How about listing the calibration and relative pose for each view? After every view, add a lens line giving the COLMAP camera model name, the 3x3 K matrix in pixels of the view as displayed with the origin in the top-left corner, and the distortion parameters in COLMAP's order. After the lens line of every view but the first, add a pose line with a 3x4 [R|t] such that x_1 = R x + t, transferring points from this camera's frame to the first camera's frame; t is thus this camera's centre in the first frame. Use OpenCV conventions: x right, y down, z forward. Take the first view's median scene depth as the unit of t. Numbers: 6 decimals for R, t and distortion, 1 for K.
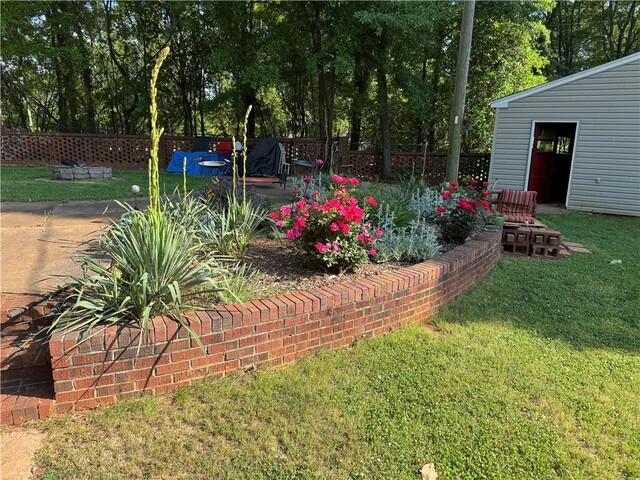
lens RADIAL K [[448.3, 0, 320.2], [0, 448.3, 241.9], [0, 0, 1]] dist [0.049458, -0.047425]
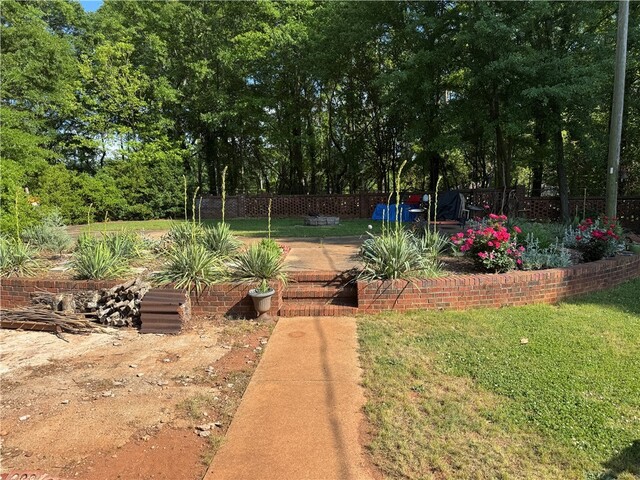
lens RADIAL K [[448.3, 0, 318.2], [0, 448.3, 239.5], [0, 0, 1]] dist [0.049458, -0.047425]
pose [[0.921360, -0.005291, -0.388674, 0.086347], [-0.039592, 0.993430, -0.107376, 0.146348], [0.386689, 0.114321, 0.915097, -0.756232]]
